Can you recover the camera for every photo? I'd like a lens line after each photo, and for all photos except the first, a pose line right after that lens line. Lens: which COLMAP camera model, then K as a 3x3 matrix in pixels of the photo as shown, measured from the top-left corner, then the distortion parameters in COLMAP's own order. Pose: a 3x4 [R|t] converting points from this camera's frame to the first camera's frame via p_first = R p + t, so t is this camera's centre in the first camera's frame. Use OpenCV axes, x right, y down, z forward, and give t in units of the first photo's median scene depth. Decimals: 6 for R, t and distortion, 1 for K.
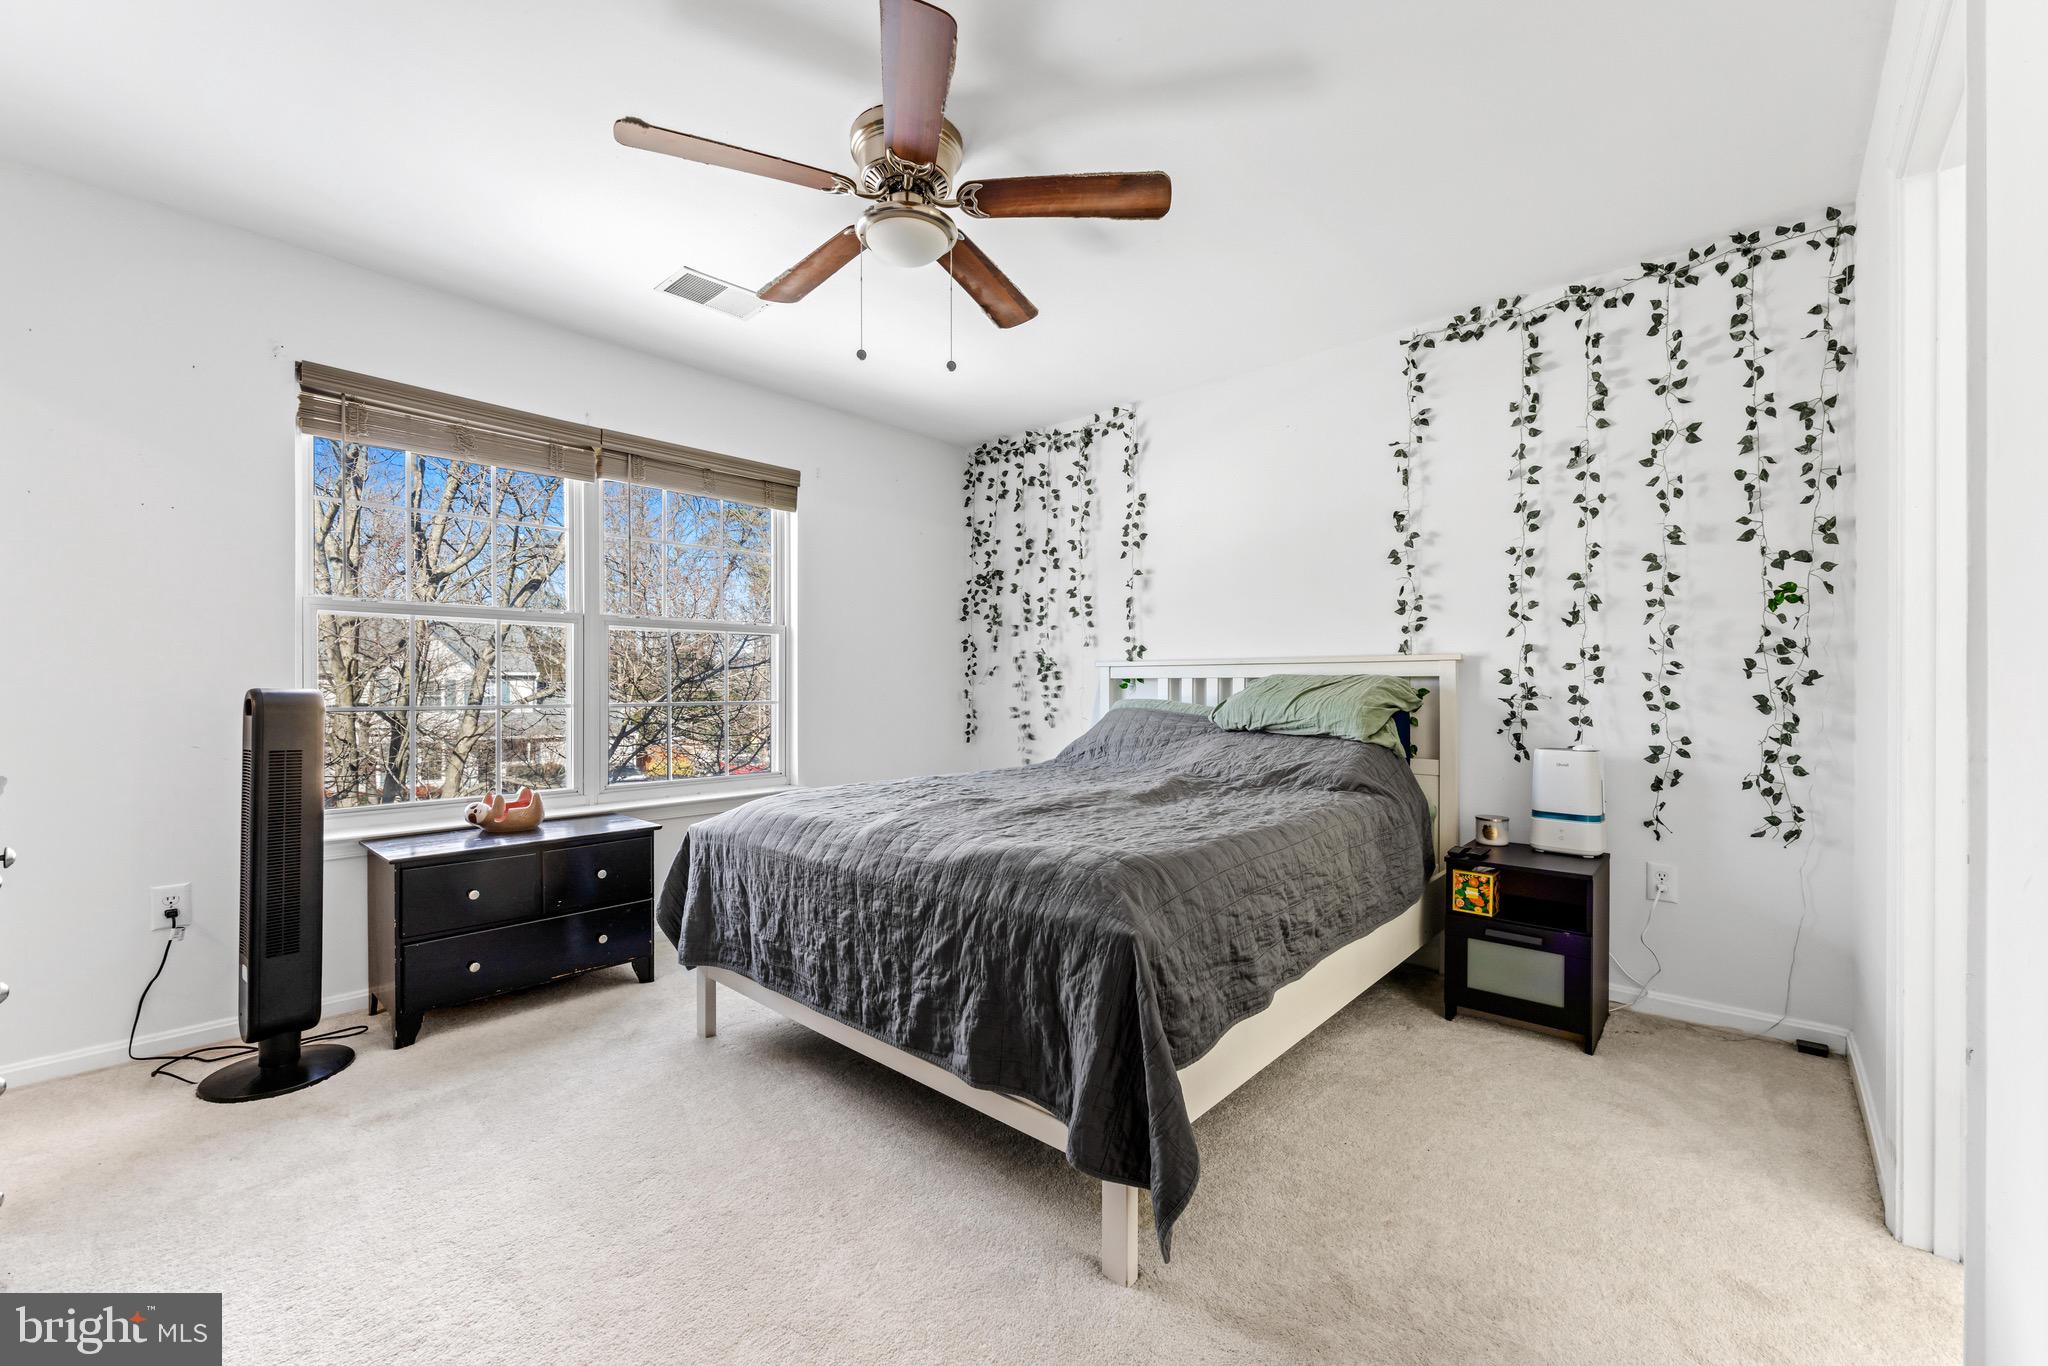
lens RADIAL K [[817.5, 0, 1016.7], [0, 817.5, 681.7], [0, 0, 1]] dist [0.002278, 0.000841]
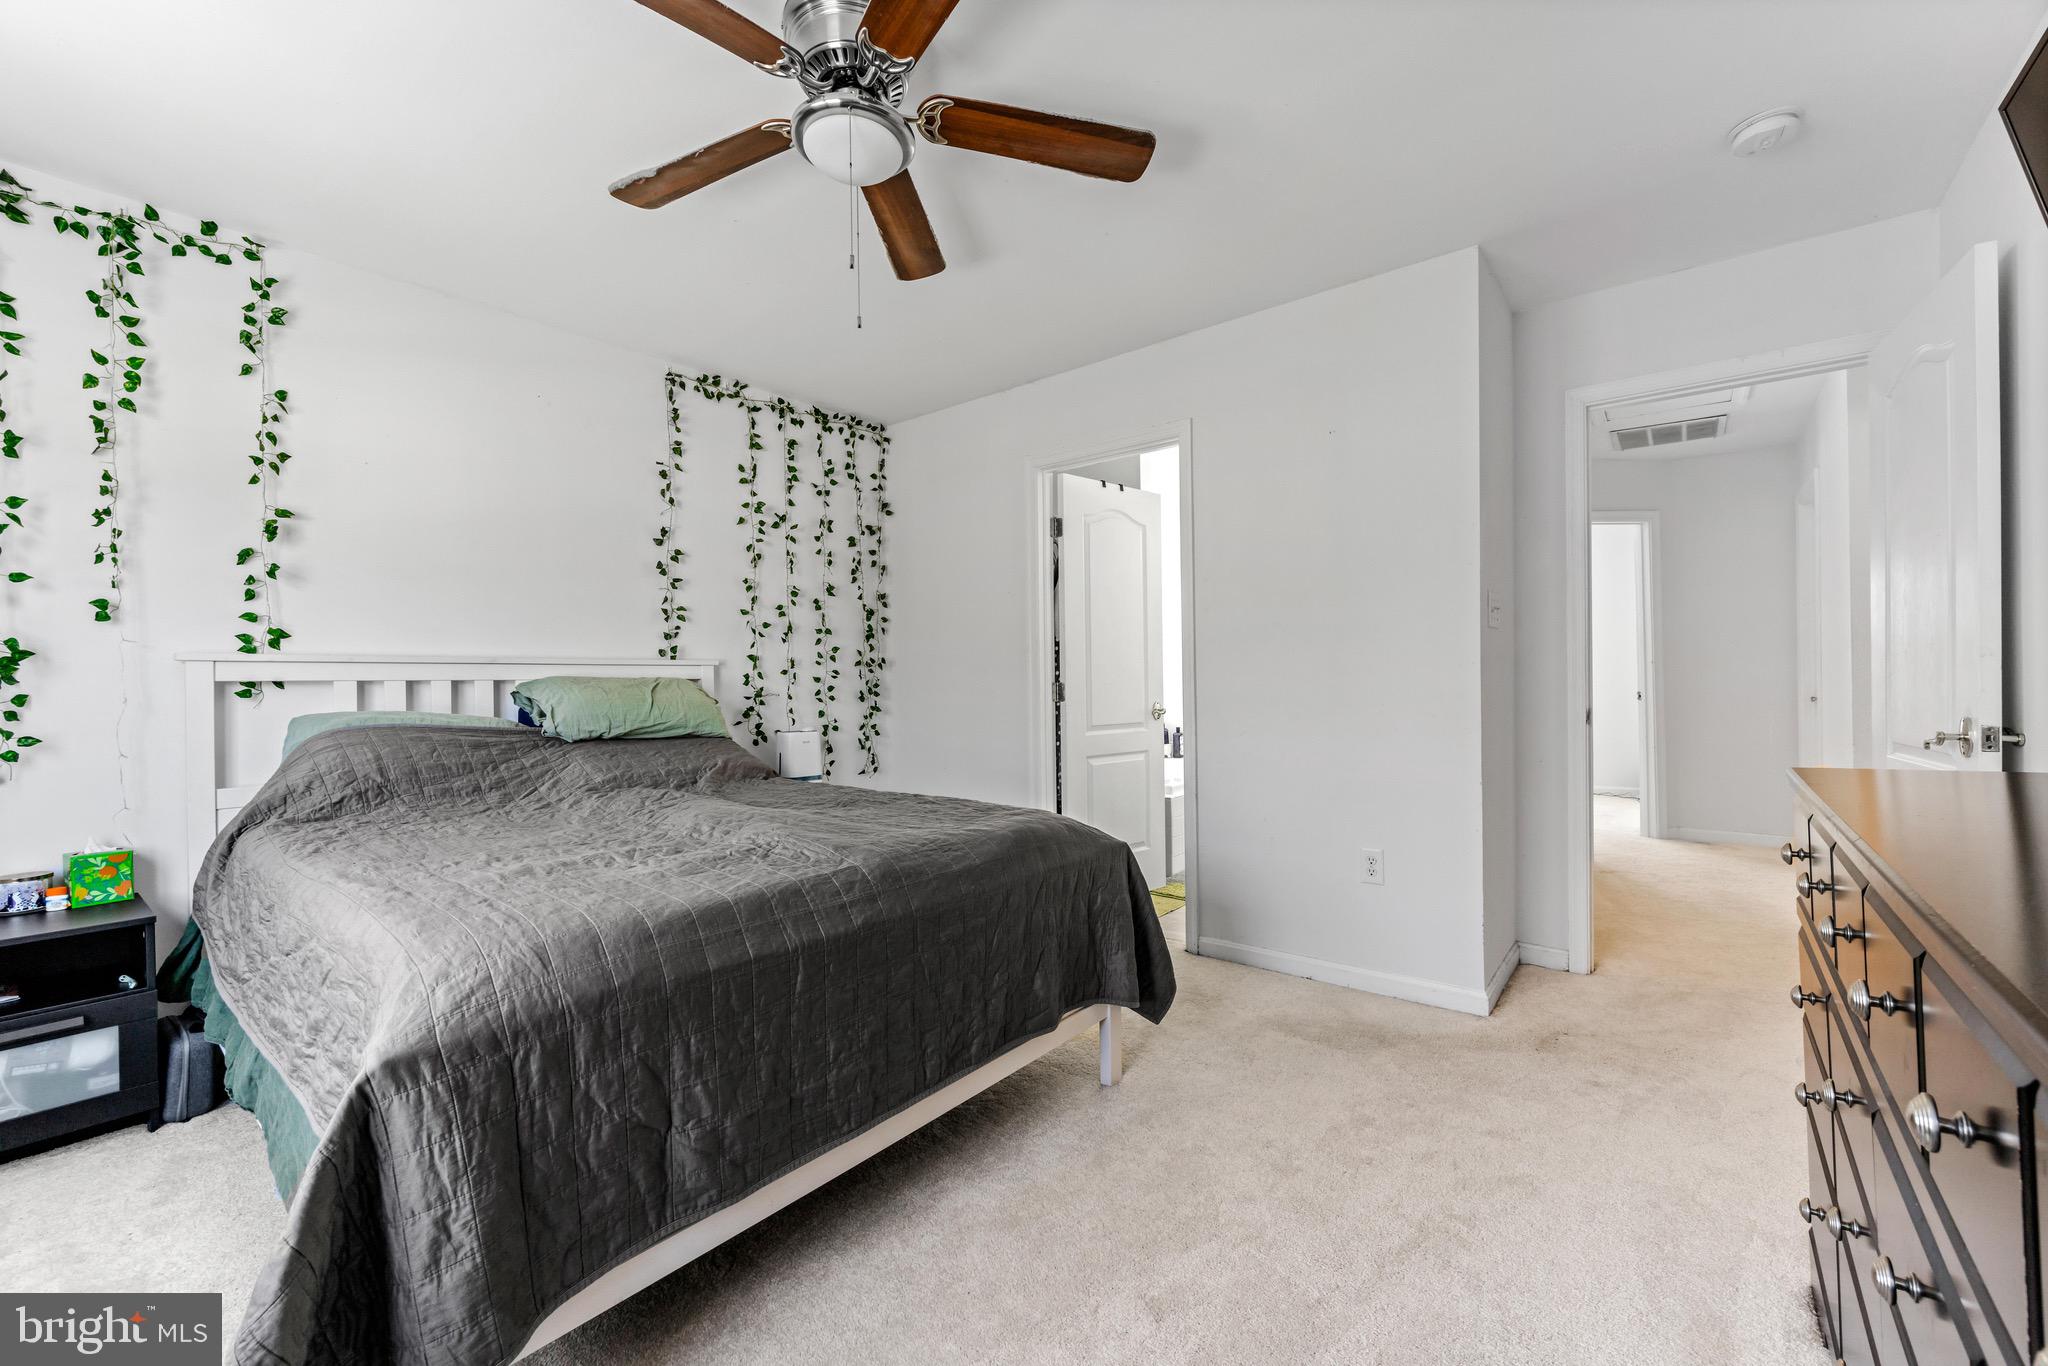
lens RADIAL K [[817.5, 0, 1015.5], [0, 817.5, 680.4], [0, 0, 1]] dist [0.002278, 0.000841]
pose [[-0.025215, 0.000439, 0.999682, -0.689667], [0.002101, 0.999998, -0.000386, -0.003487], [-0.999680, 0.002090, -0.025216, 0.615302]]
